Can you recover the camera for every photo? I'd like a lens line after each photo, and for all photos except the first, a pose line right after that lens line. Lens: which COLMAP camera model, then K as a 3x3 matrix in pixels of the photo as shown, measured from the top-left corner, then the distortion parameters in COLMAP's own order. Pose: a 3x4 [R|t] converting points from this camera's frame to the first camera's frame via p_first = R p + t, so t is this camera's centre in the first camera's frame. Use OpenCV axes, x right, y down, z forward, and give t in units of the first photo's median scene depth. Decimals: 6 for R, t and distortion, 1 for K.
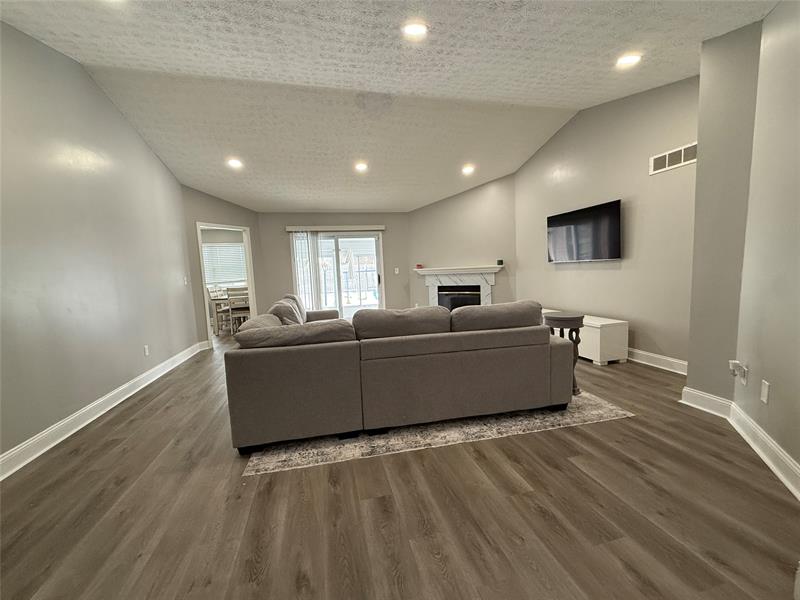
lens RADIAL K [[319.4, 0, 396.6], [0, 319.4, 301.8], [0, 0, 1]] dist [-0.003234, 0.000013]
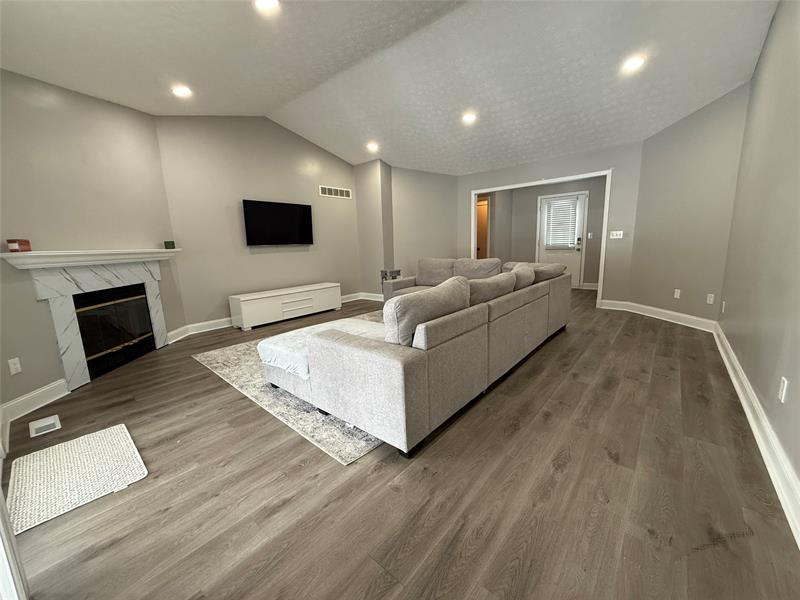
lens RADIAL K [[319.4, 0, 398.4], [0, 319.4, 299.1], [0, 0, 1]] dist [-0.003234, 0.000013]
pose [[-0.583655, -0.074697, 0.808559, -0.622996], [0.140210, 0.971532, 0.190962, -0.087835], [-0.799805, 0.224824, -0.556566, 1.224650]]
